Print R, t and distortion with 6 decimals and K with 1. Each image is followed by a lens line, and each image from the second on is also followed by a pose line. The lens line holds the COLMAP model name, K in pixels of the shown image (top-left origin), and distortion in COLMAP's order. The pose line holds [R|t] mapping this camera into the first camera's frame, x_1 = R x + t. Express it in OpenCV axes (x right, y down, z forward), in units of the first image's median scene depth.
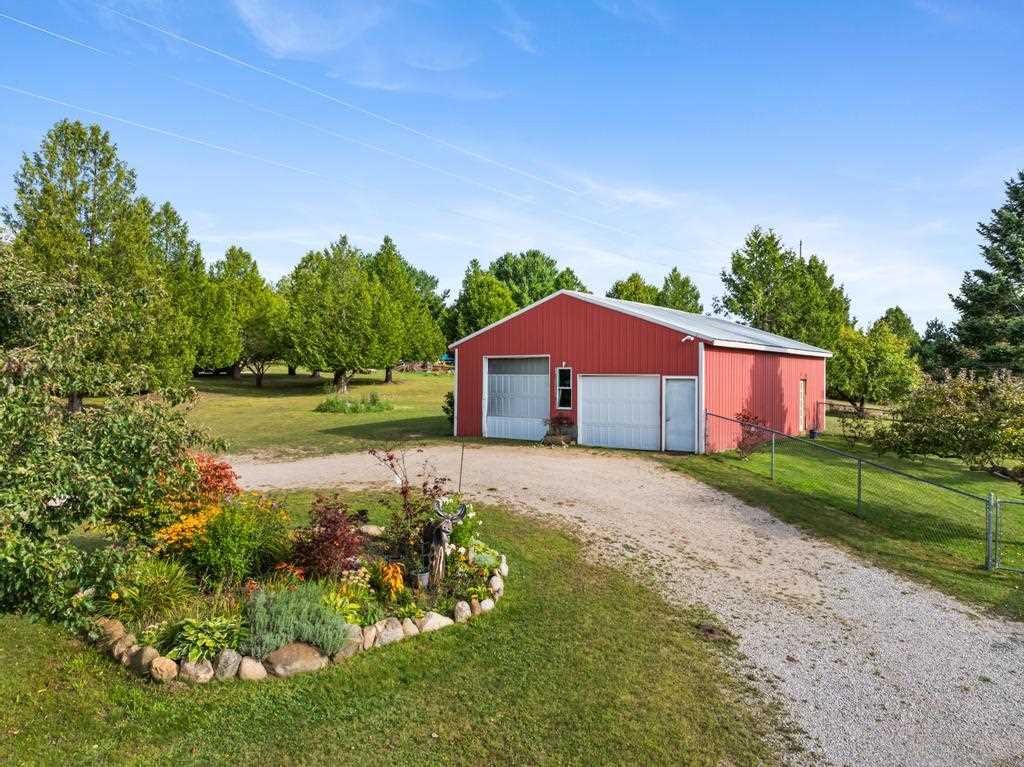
lens RADIAL K [[708.8, 0, 513.3], [0, 708.8, 424.7], [0, 0, 1]] dist [0.003342, -0.000744]
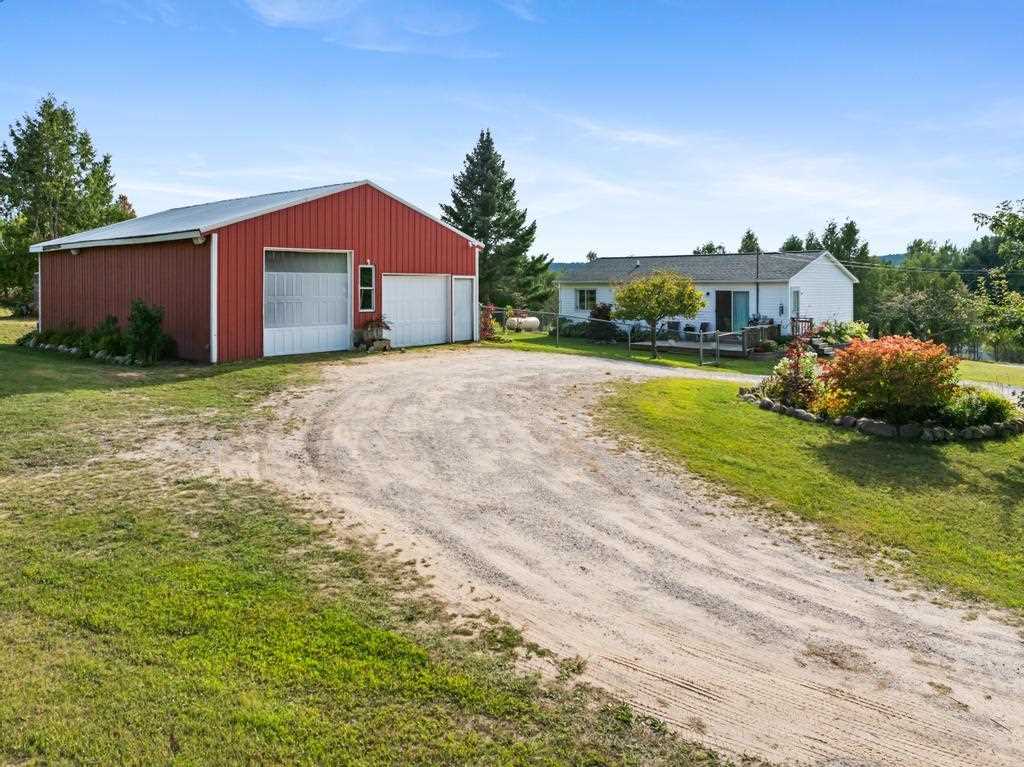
lens RADIAL K [[738.6, 0, 510.2], [0, 738.6, 288.7], [0, 0, 1]] dist [-0.027264, -0.001035]
pose [[0.054777, -0.014072, 0.998399, -0.682426], [0.063229, 0.997943, 0.010597, -0.039481], [-0.996495, 0.062547, 0.055554, 0.610250]]
